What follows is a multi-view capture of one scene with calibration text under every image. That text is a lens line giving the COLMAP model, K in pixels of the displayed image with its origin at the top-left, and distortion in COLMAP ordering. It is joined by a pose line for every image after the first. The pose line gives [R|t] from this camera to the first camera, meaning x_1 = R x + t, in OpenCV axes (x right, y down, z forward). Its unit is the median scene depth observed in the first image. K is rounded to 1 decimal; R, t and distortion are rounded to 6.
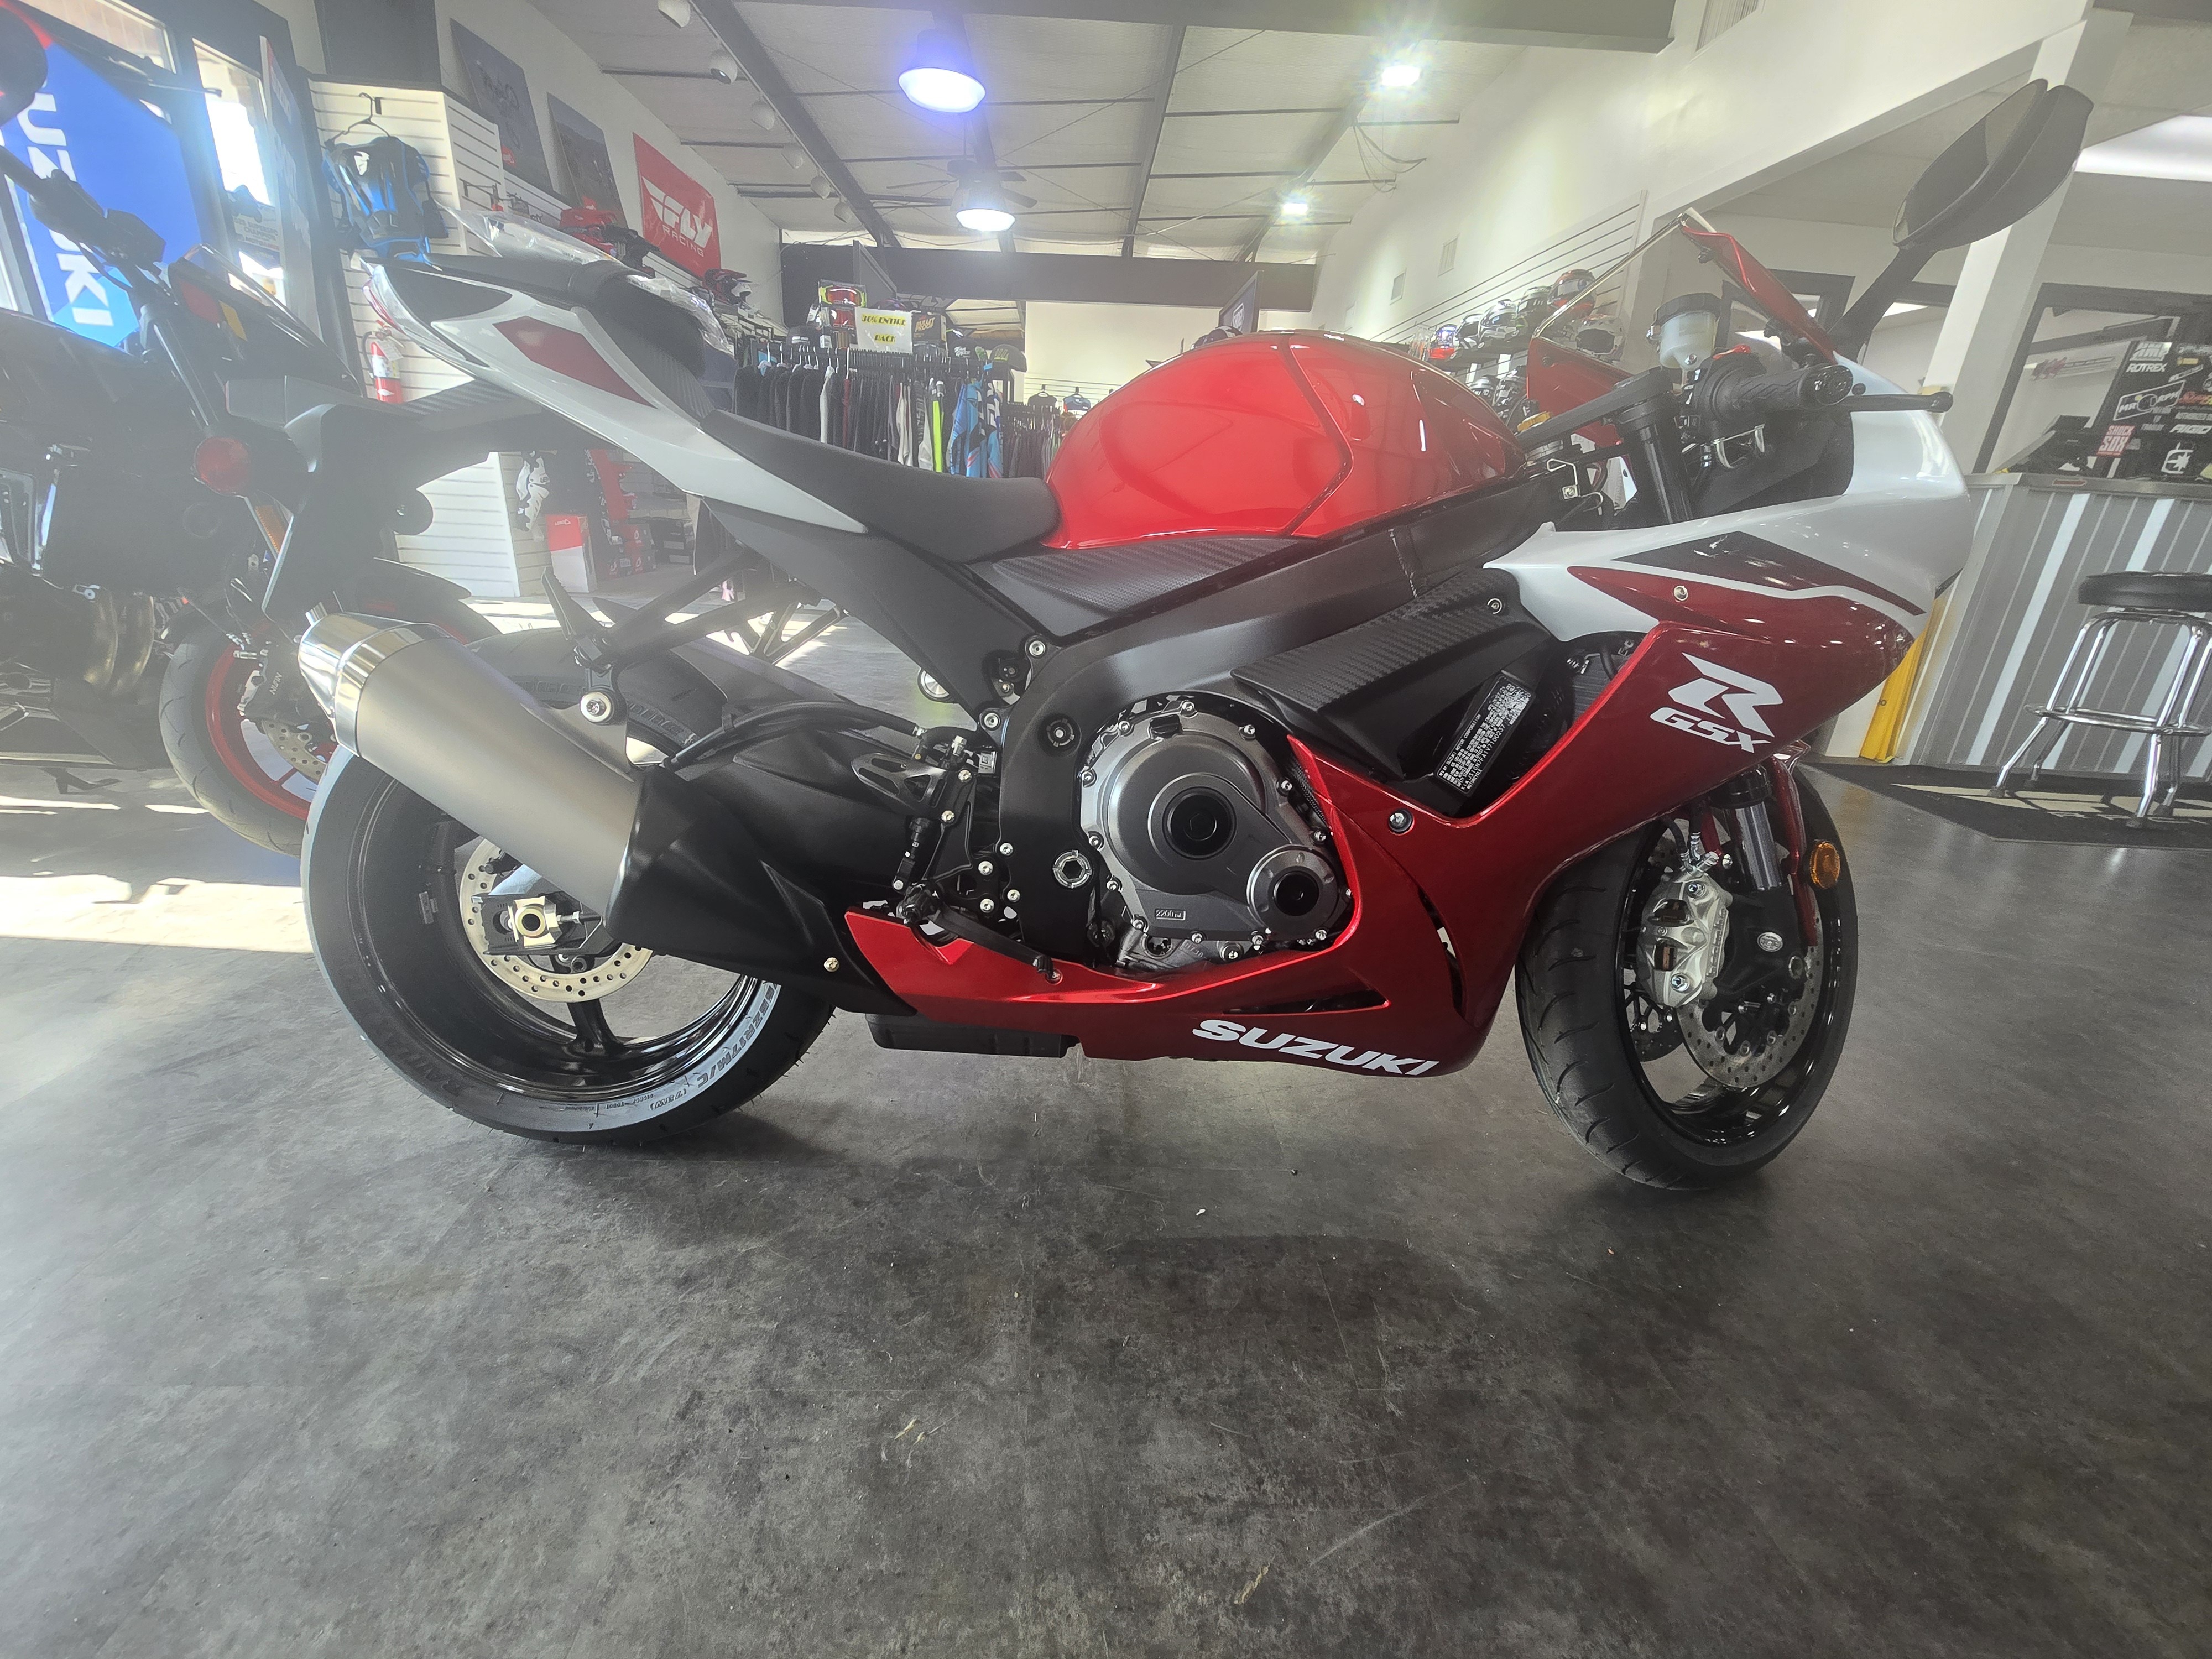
lens RADIAL K [[906.2, 0, 1106.0], [0, 906.2, 829.5], [0, 0, 1]] dist [-0.003190, 0.000186]
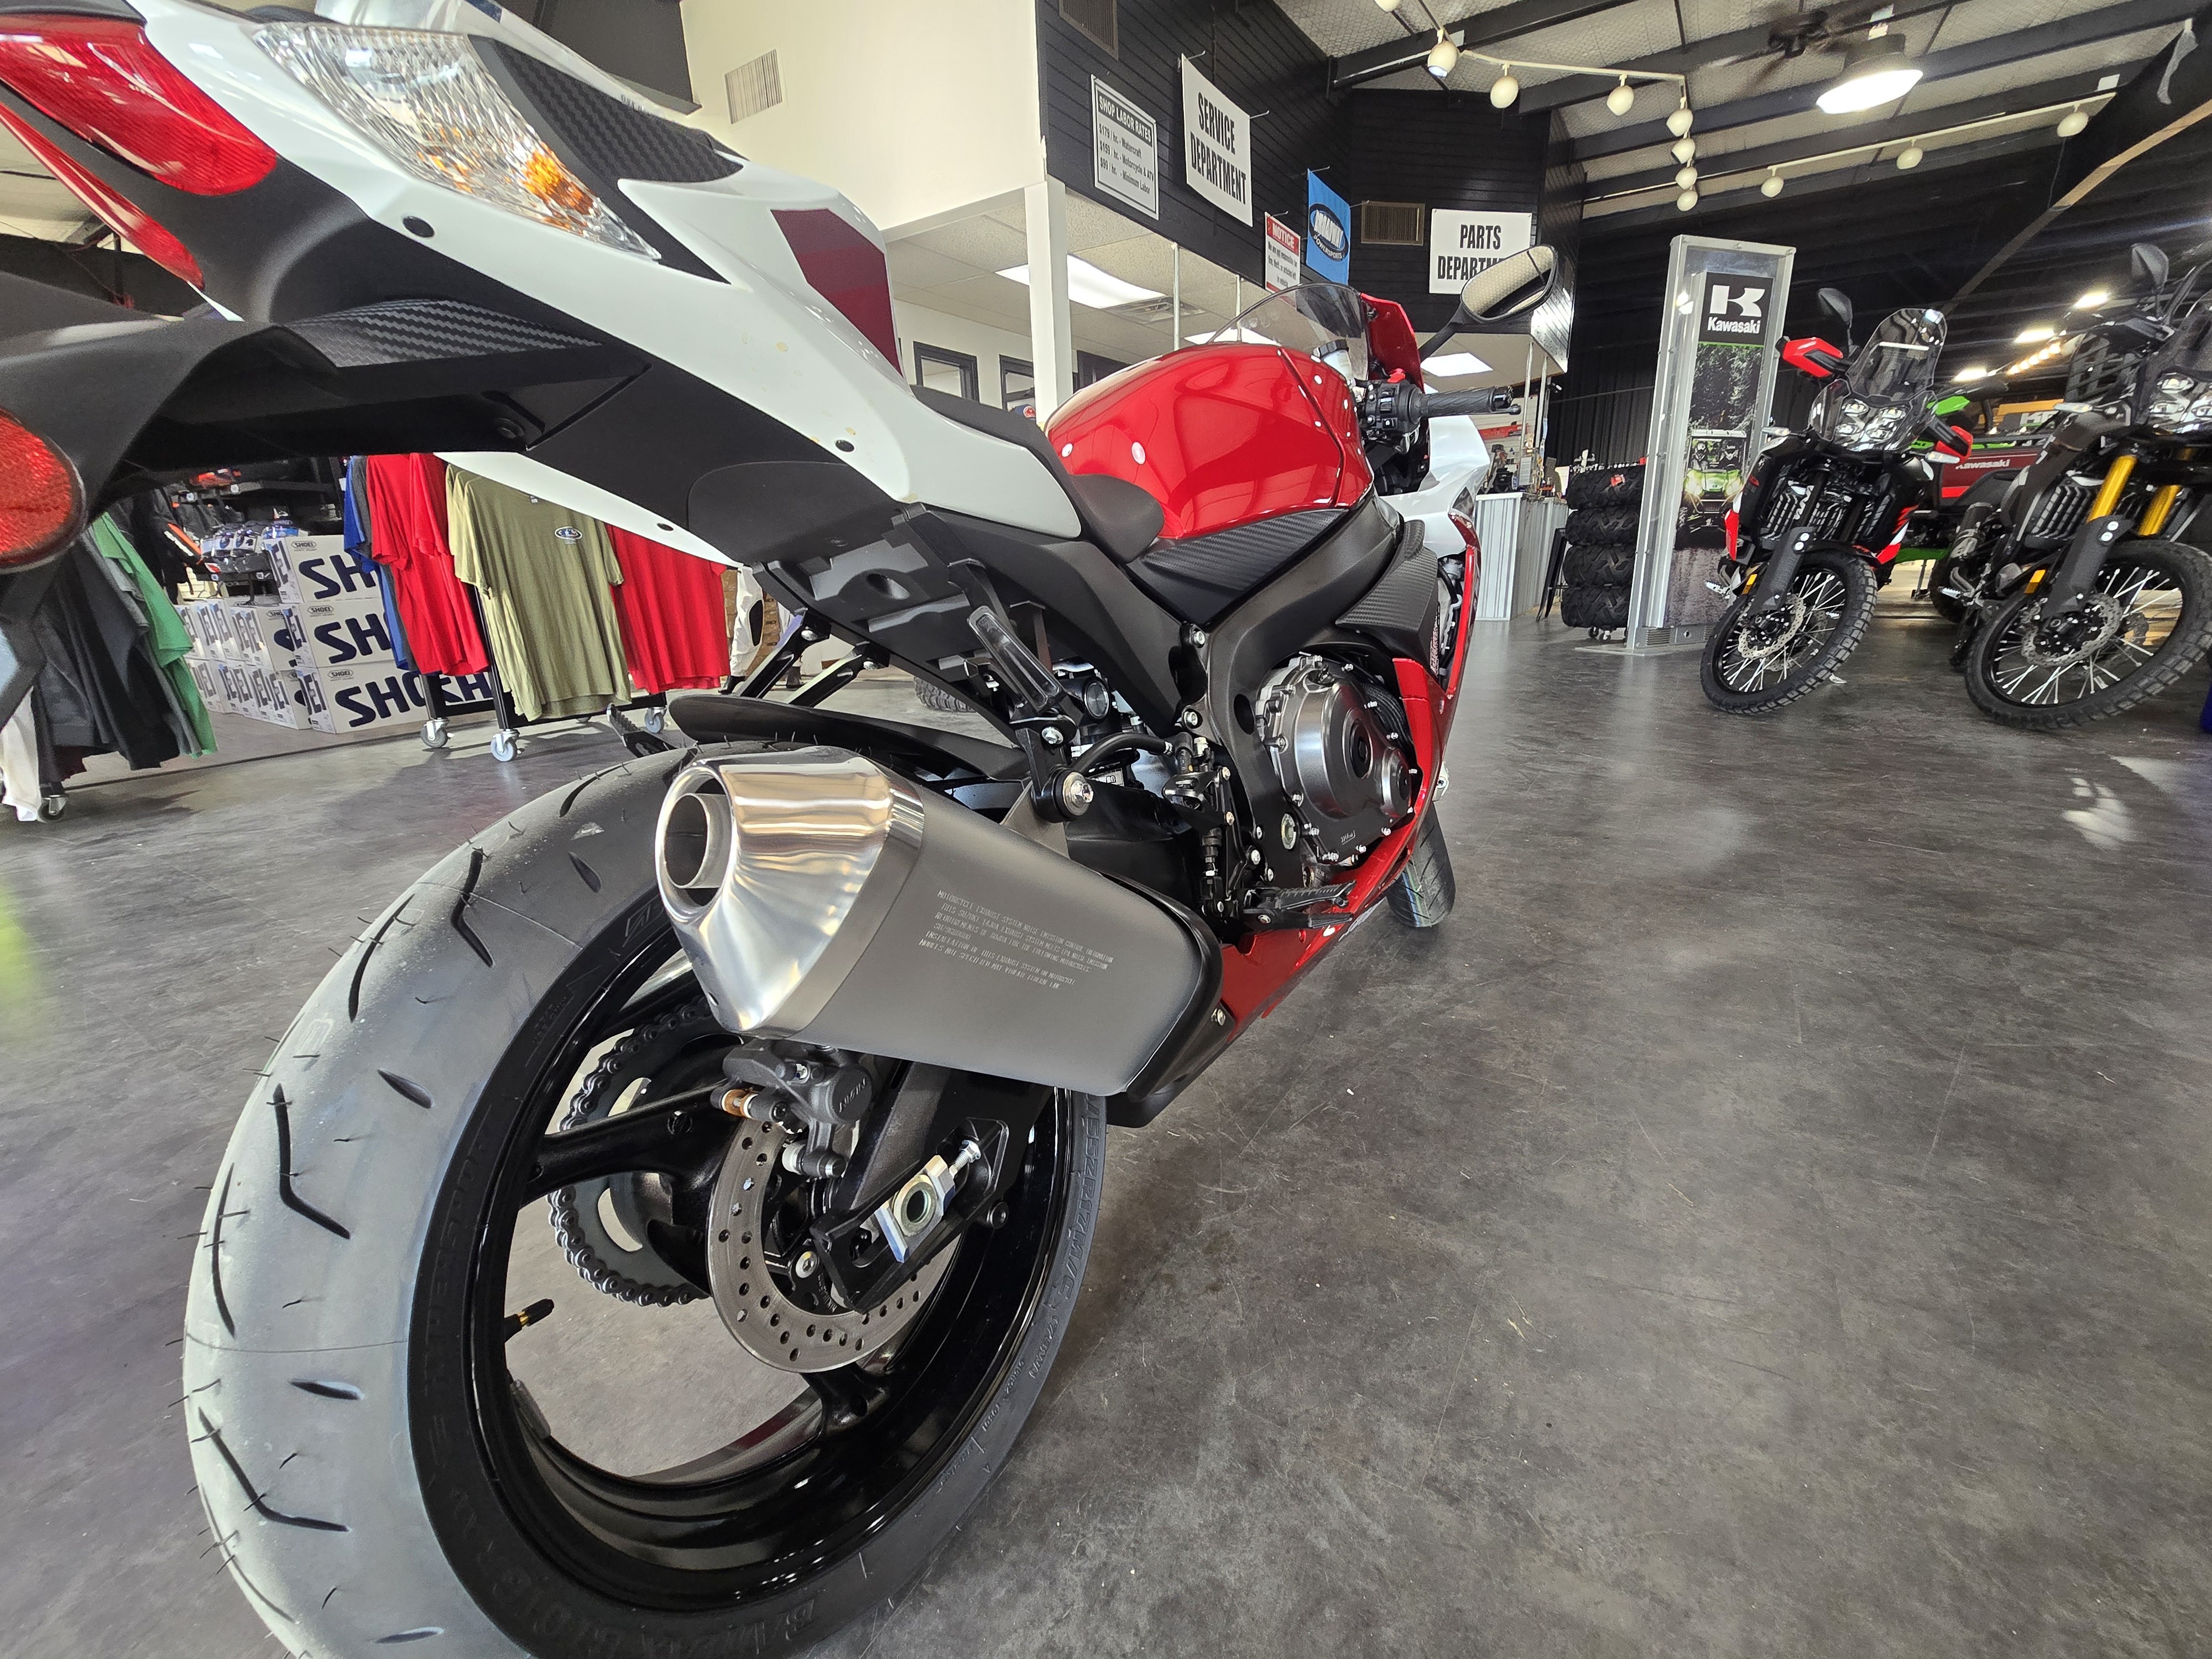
lens RADIAL K [[906.2, 0, 1106.0], [0, 906.2, 829.5], [0, 0, 1]] dist [-0.003190, 0.000186]
pose [[0.574900, -0.332703, 0.747528, -1.067724], [0.356659, 0.924133, 0.137009, -0.206950], [-0.736399, 0.187846, 0.649946, 0.518691]]
